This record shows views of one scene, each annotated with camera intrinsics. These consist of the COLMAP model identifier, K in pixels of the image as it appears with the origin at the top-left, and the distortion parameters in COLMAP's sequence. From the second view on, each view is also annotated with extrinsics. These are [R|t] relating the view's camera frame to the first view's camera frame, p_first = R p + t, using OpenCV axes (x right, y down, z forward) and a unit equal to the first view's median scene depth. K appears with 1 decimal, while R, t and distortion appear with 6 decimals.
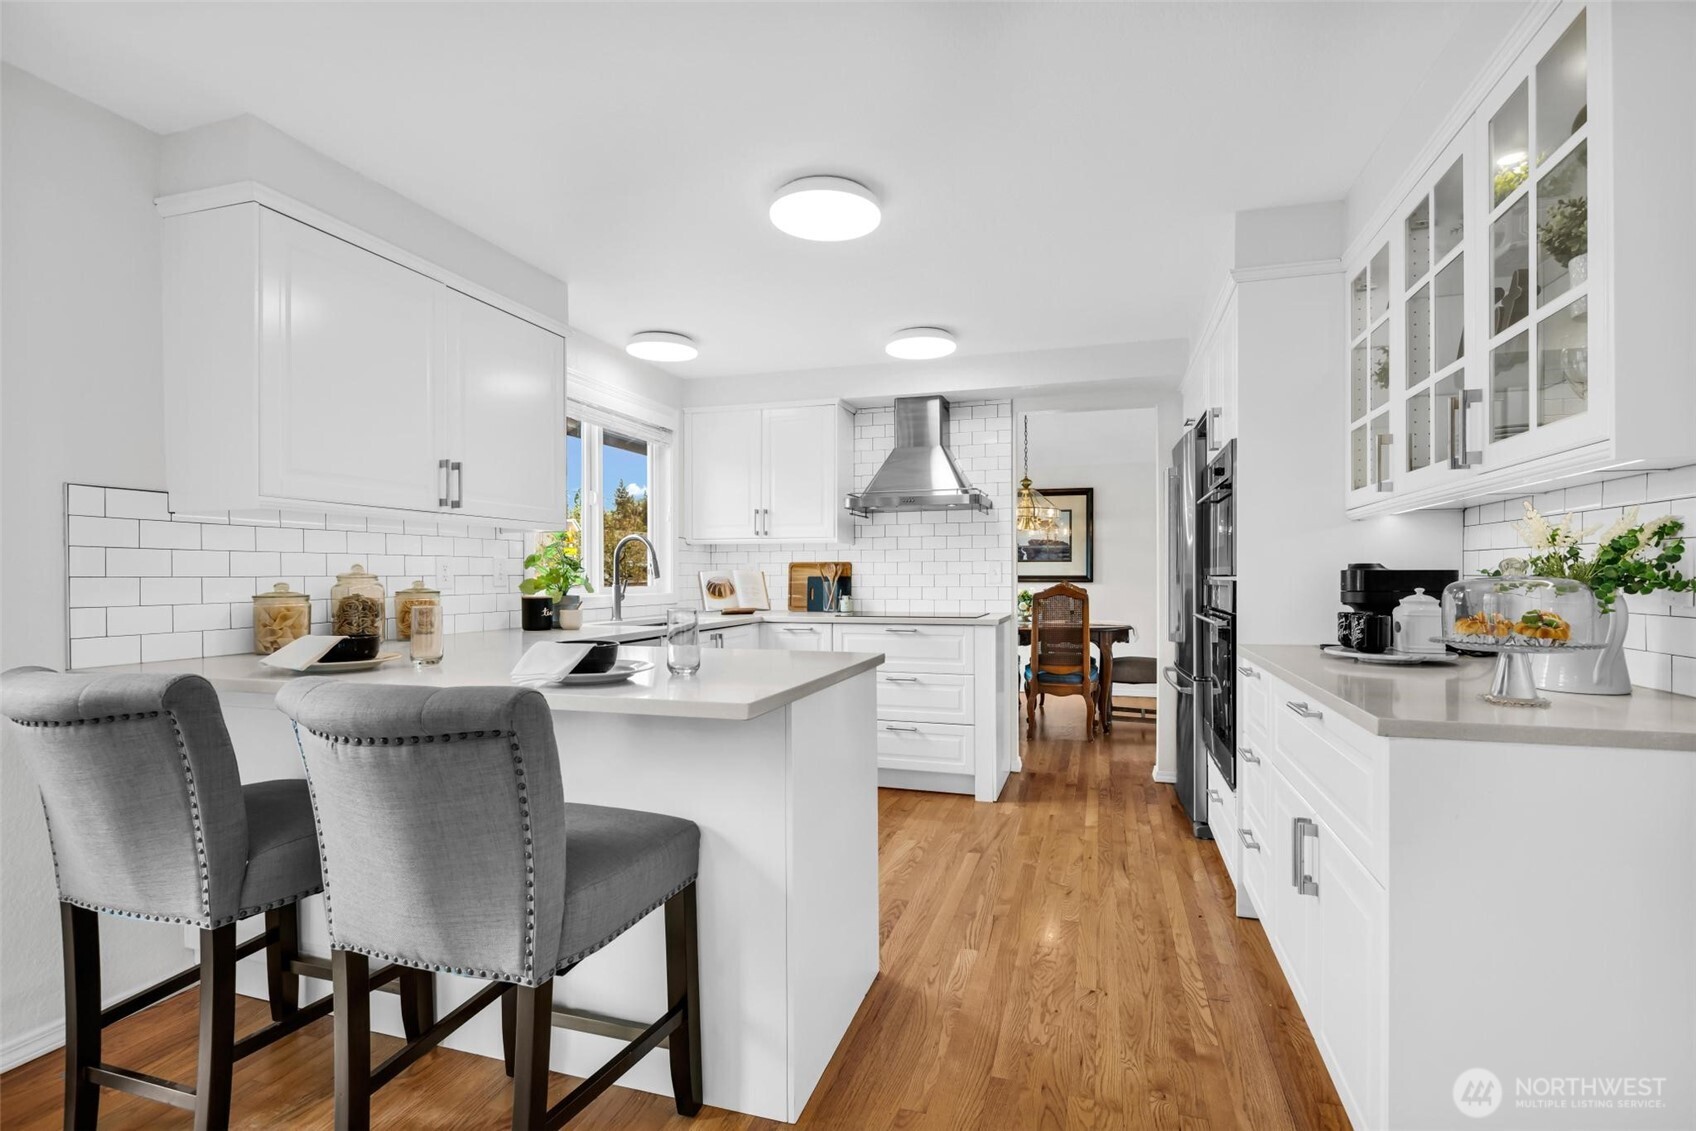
lens RADIAL K [[791.5, 0, 854.8], [0, 791.5, 578.0], [0, 0, 1]] dist [-0.016119, -0.000443]
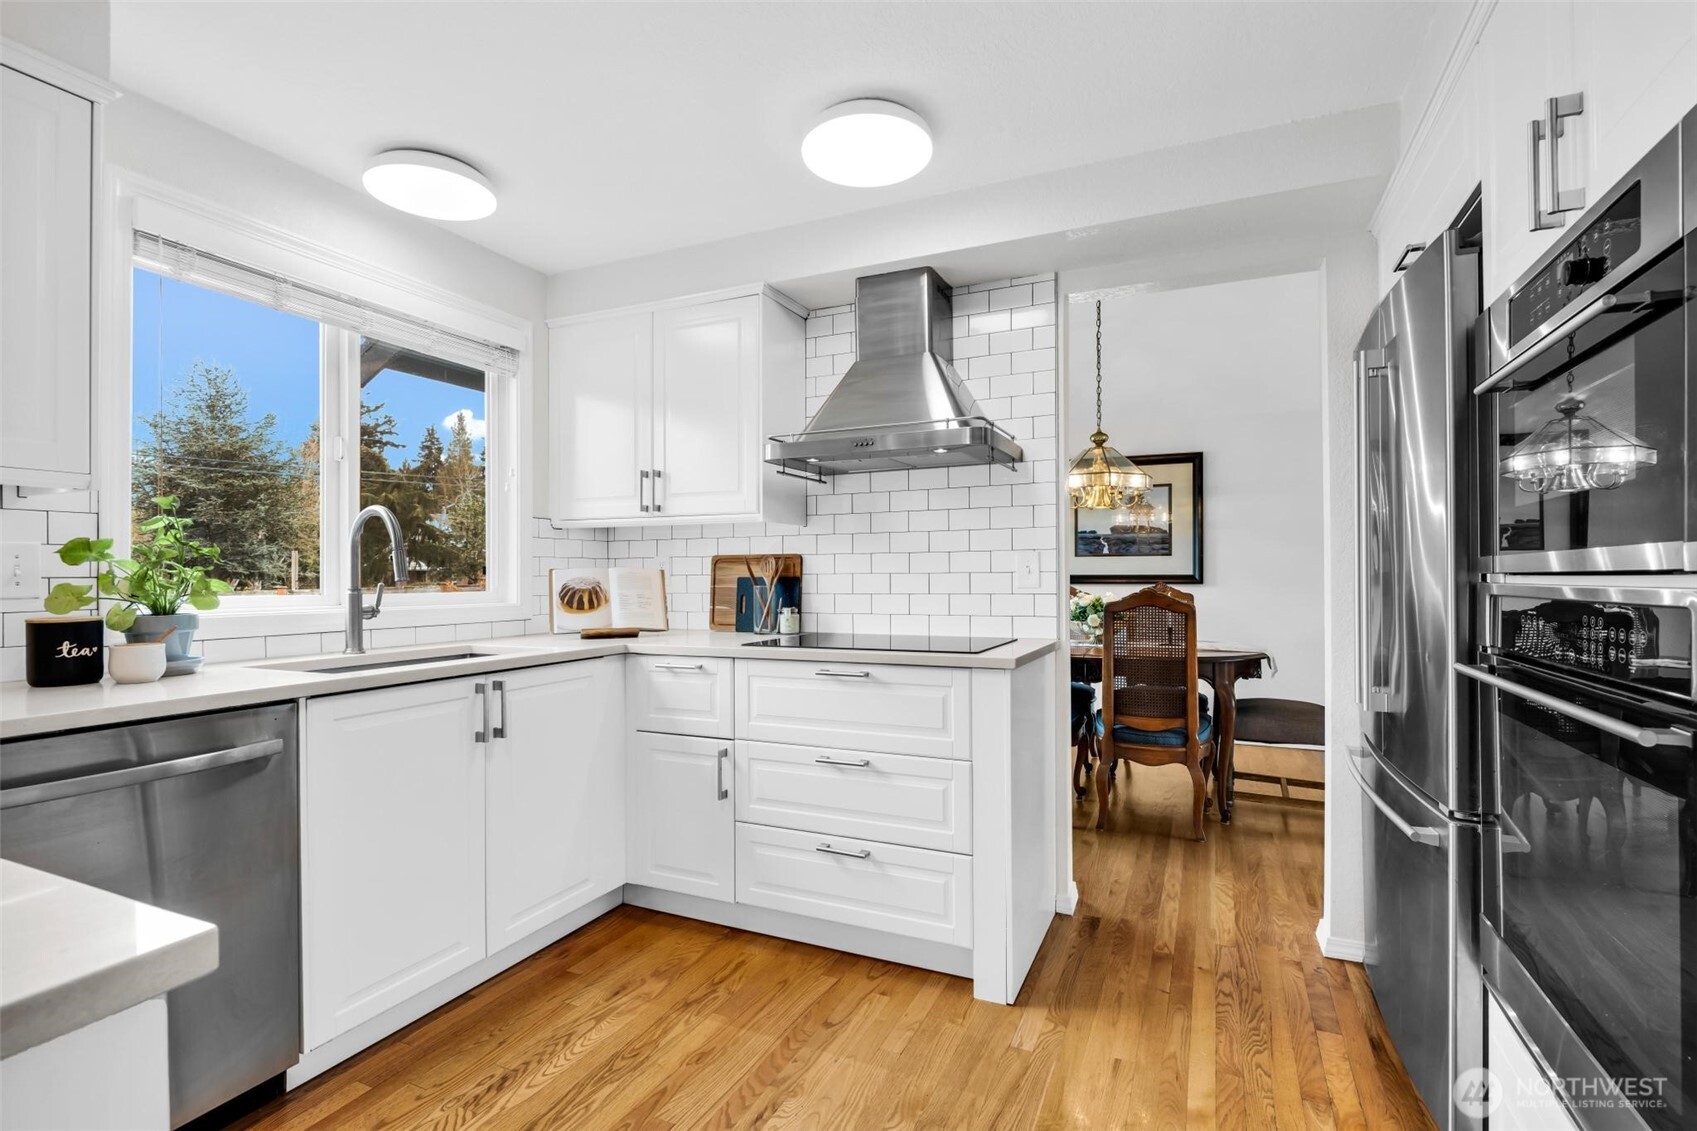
lens RADIAL K [[783.4, 0, 858.4], [0, 783.4, 576.8], [0, 0, 1]] dist [0.000163, -0.008380]
pose [[0.992730, -0.002340, -0.120344, 0.121263], [0.002272, 0.999997, -0.000700, -0.001673], [0.120345, 0.000421, 0.992732, 0.404953]]
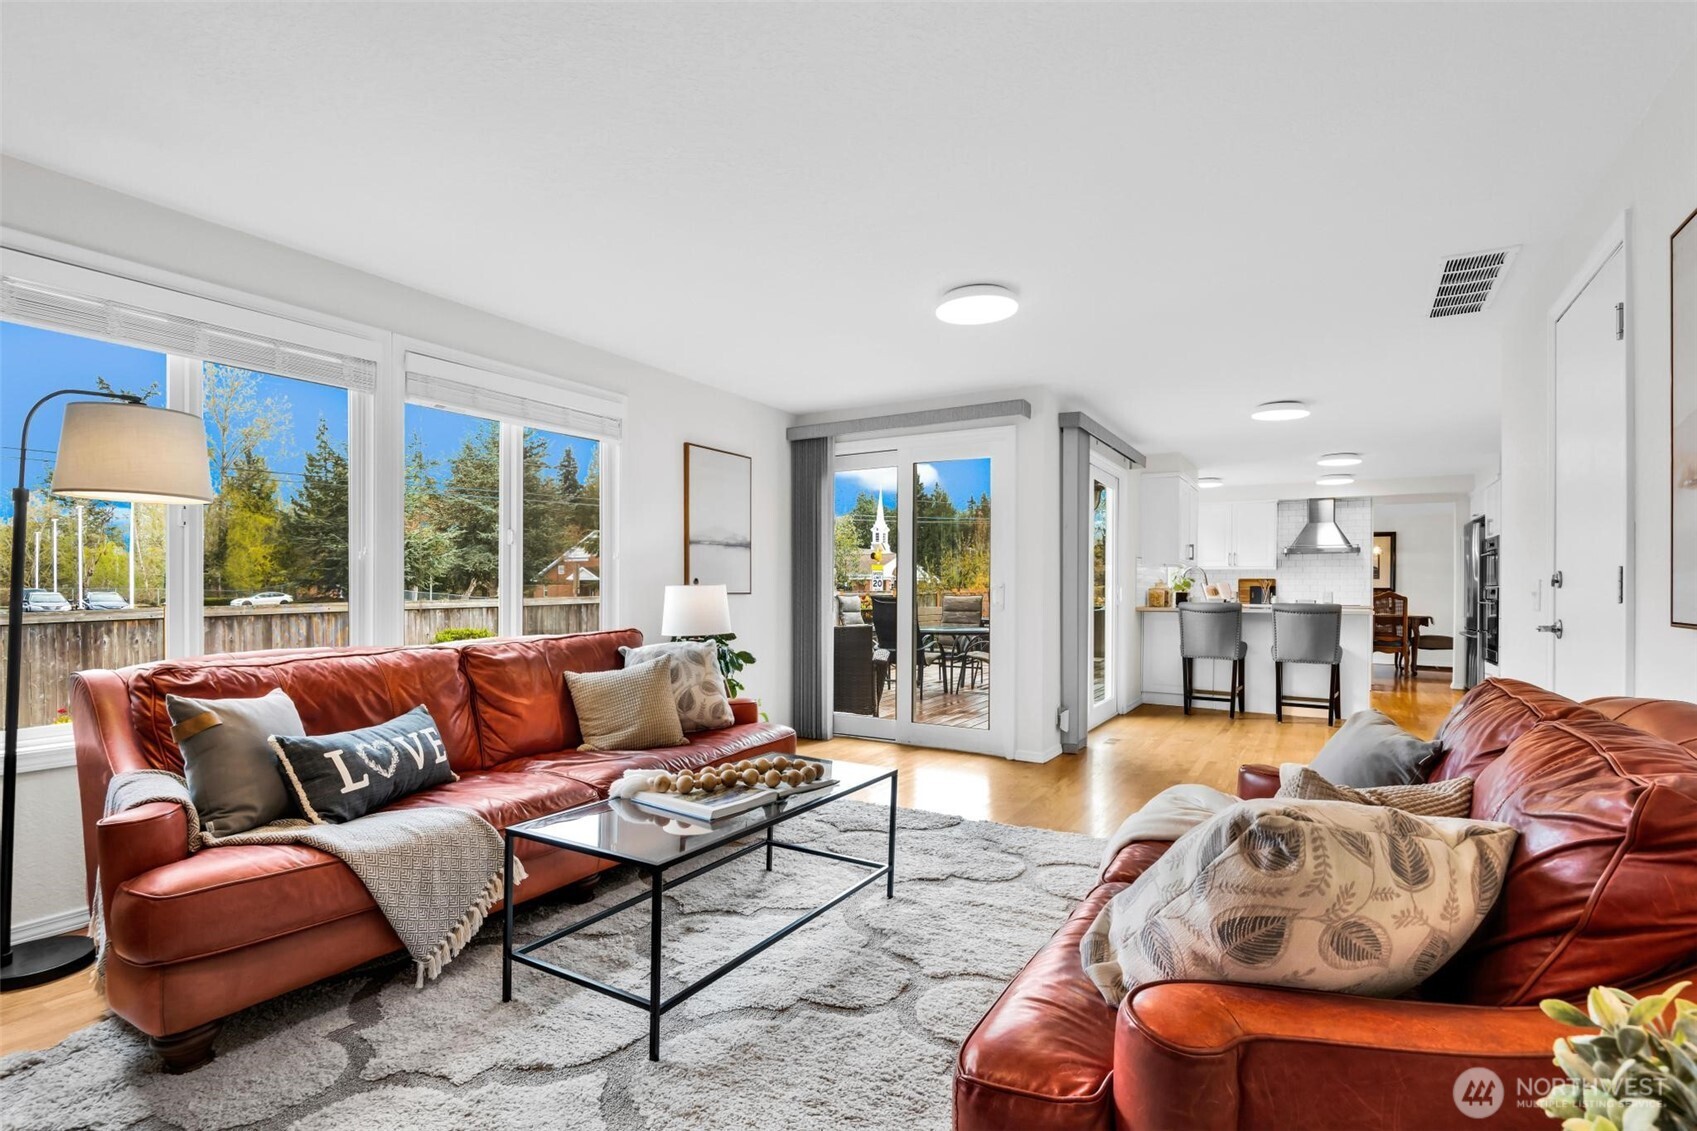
lens RADIAL K [[823.5, 0, 808.2], [0, 823.5, 588.5], [0, 0, 1]] dist [0.000304, -0.000055]
pose [[0.965676, 0.011378, -0.259502, -0.639171], [-0.012206, 0.999924, -0.001579, 0.022347], [0.259464, 0.004692, 0.965741, -1.400760]]
